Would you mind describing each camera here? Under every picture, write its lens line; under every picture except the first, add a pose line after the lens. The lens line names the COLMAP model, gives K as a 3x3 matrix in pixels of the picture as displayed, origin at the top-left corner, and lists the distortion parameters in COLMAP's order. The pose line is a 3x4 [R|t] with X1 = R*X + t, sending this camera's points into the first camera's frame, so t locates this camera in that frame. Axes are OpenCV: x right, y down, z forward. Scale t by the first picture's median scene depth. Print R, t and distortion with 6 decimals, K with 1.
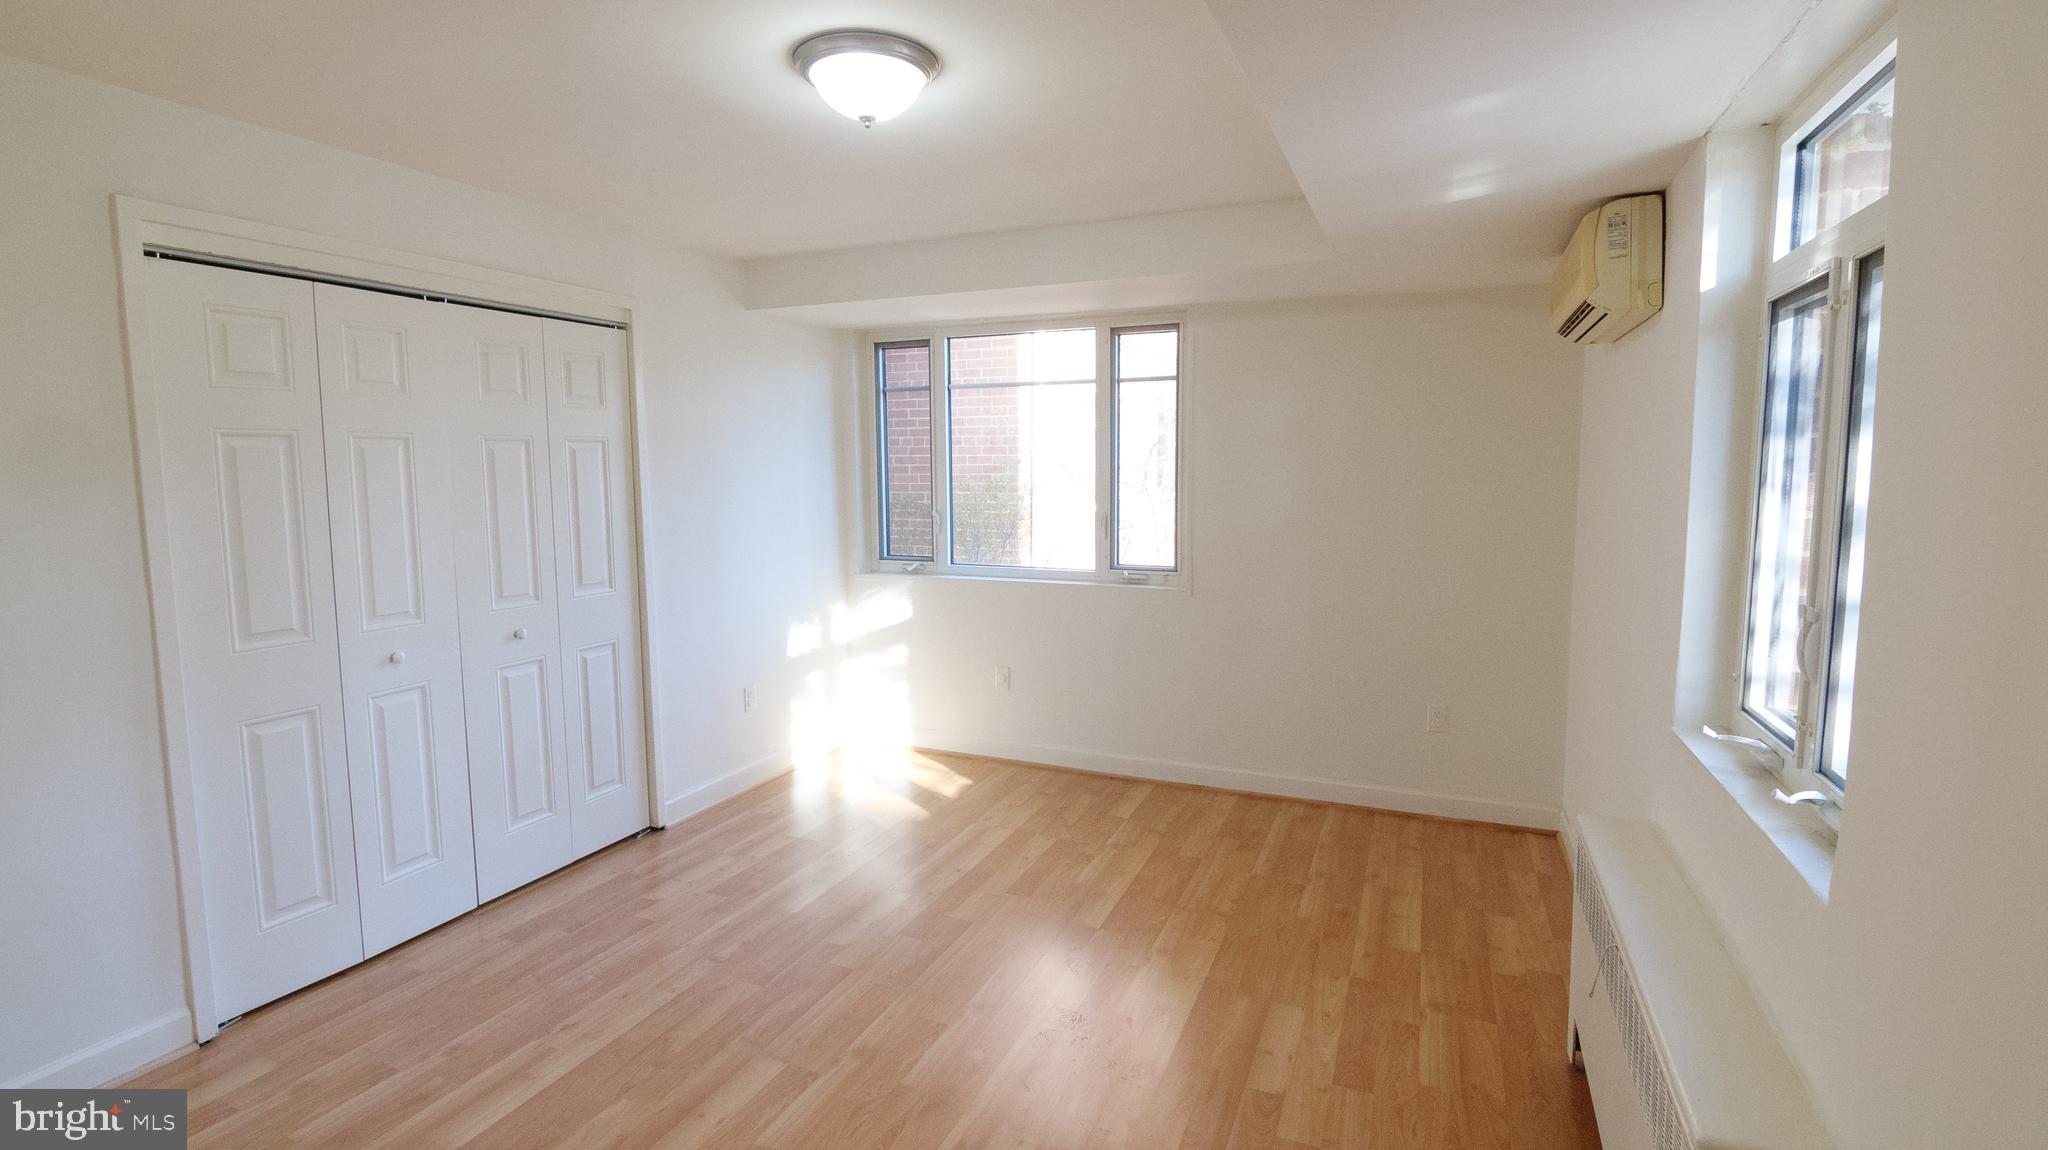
lens RADIAL K [[950.9, 0, 1024.2], [0, 950.9, 555.6], [0, 0, 1]] dist [-0.002195, -0.000203]
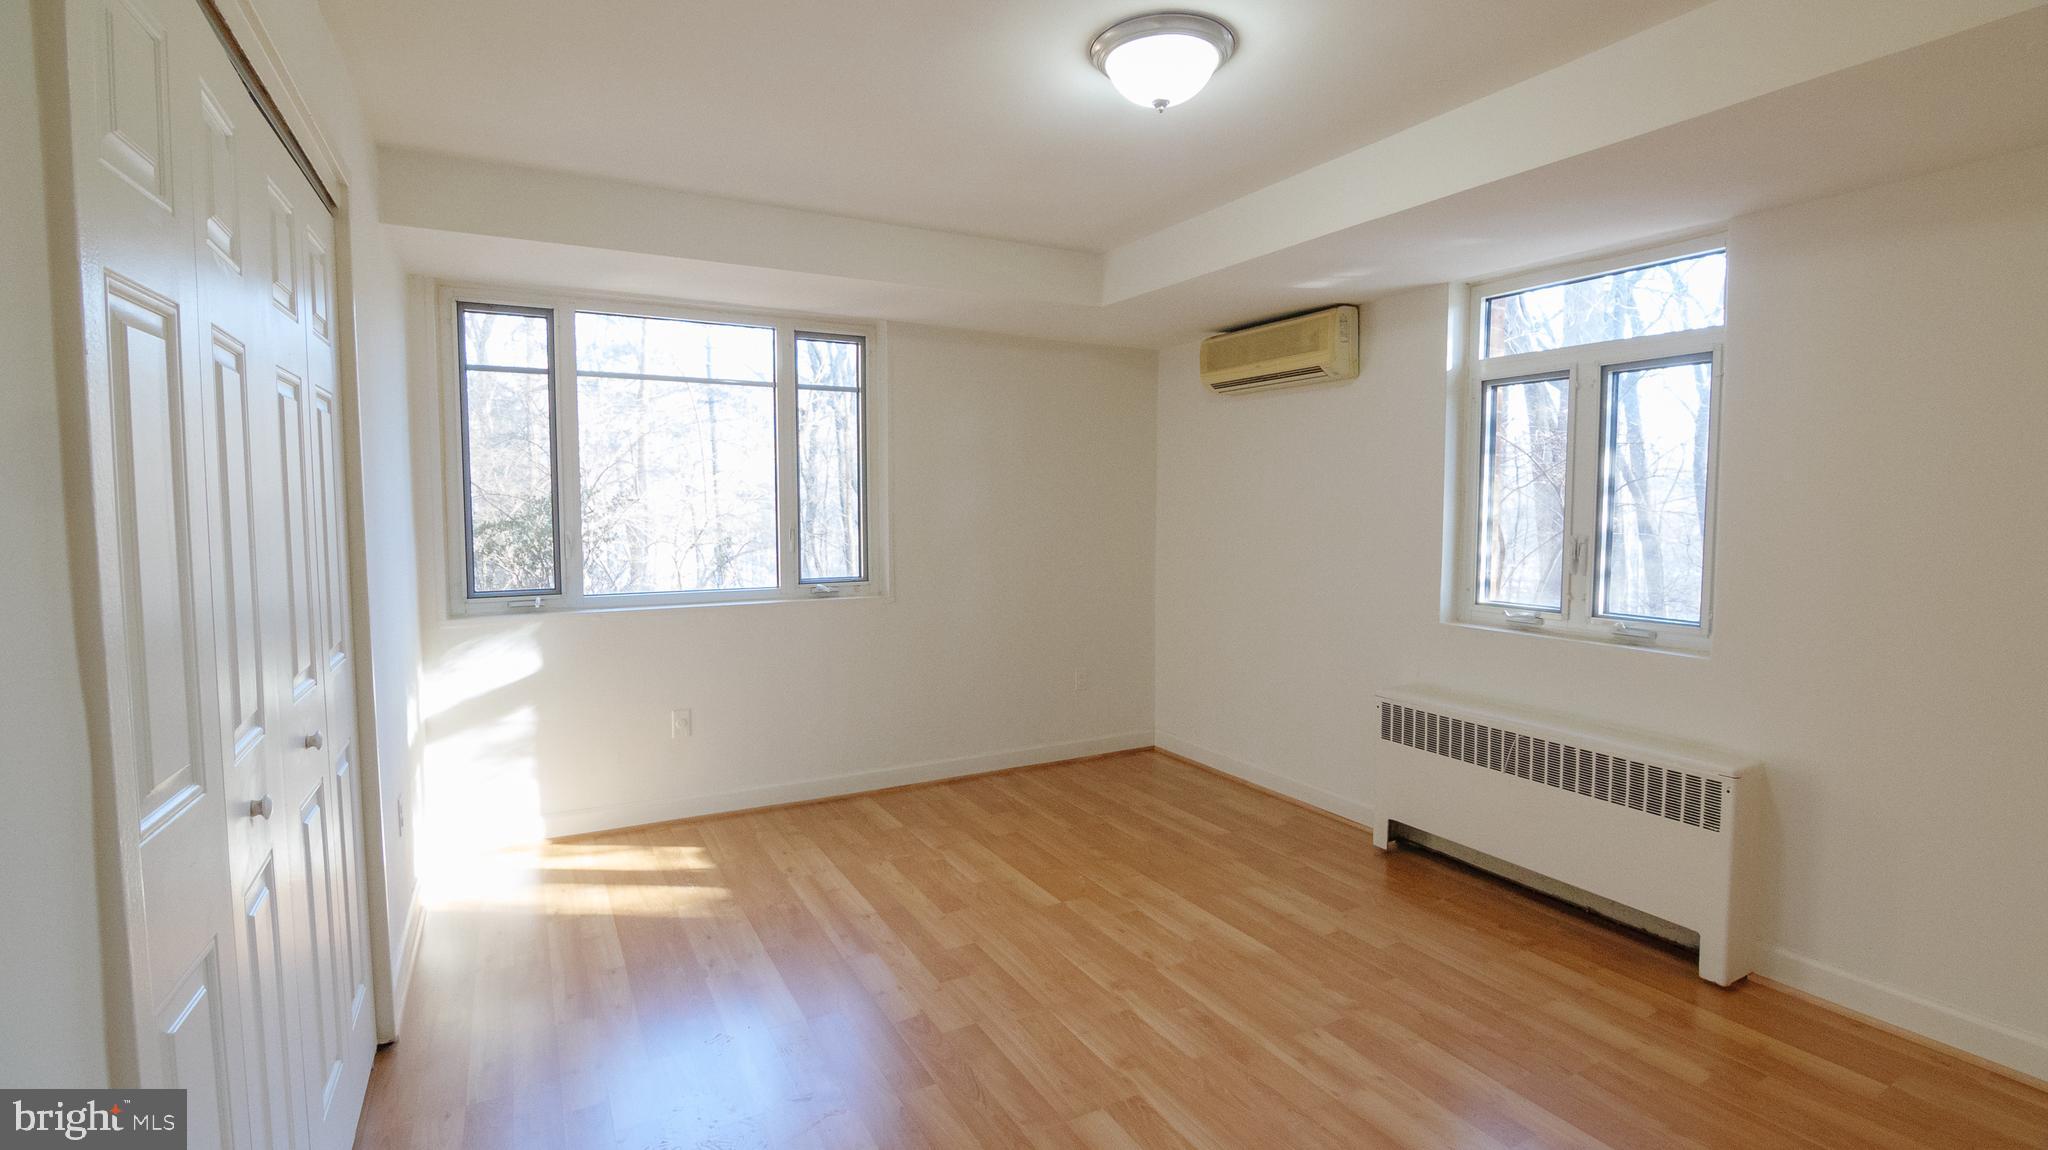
lens RADIAL K [[926.2, 0, 1022.5], [0, 926.2, 563.1], [0, 0, 1]] dist [-0.000147, -0.000122]
pose [[0.612089, -0.047136, 0.789383, -0.548222], [0.072953, 0.997331, 0.002985, 0.007116], [-0.787416, 0.055761, 0.613894, 0.280648]]
